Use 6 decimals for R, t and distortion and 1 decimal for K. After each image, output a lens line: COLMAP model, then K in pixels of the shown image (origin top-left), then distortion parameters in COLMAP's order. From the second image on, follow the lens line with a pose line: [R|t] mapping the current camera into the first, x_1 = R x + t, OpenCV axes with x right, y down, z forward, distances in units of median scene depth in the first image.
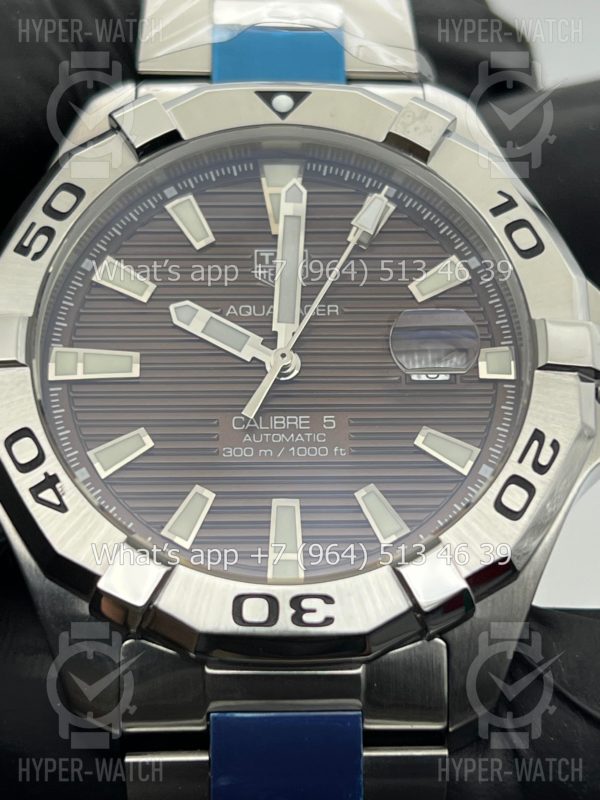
lens RADIAL K [[1840.1, 0, 296.4], [0, 1840.1, 394.5], [0, 0, 1]] dist [0.430502, 0.000000]
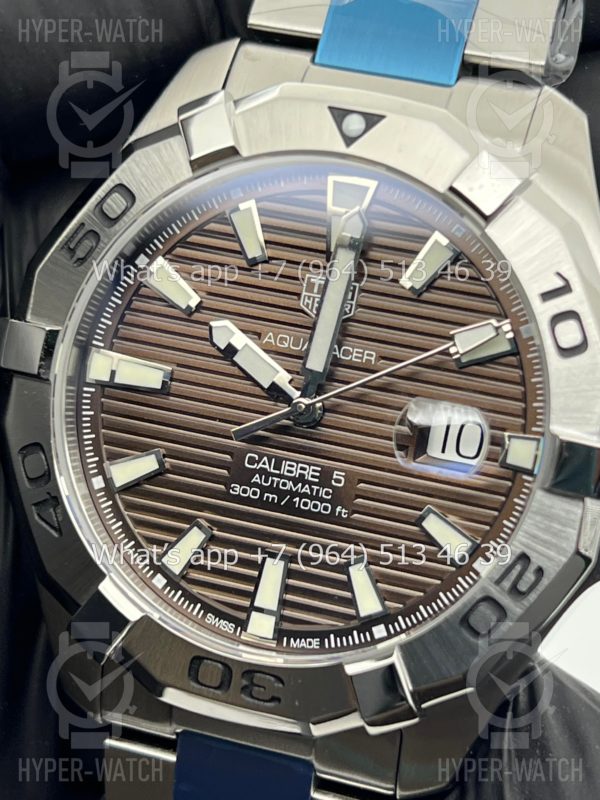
lens RADIAL K [[1840.1, 0, 308.8], [0, 1840.1, 405.2], [0, 0, 1]] dist [0.430502, 0.000000]
pose [[0.943253, 0.203738, -0.262230, 0.249737], [-0.098098, 0.925386, 0.366110, -0.375226], [0.317255, -0.319611, 0.892860, 0.126574]]
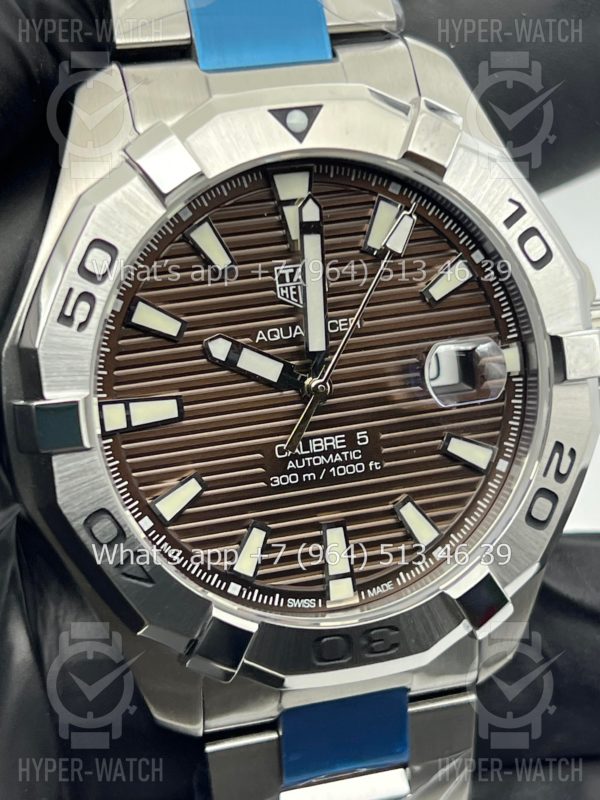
lens RADIAL K [[1840.1, 0, 296.6], [0, 1840.1, 402.8], [0, 0, 1]] dist [0.430502, 0.000000]
pose [[0.964802, -0.125903, 0.230882, -0.260111], [0.010456, 0.895619, 0.444699, -0.473355], [-0.262771, -0.426632, 0.865411, 0.091167]]
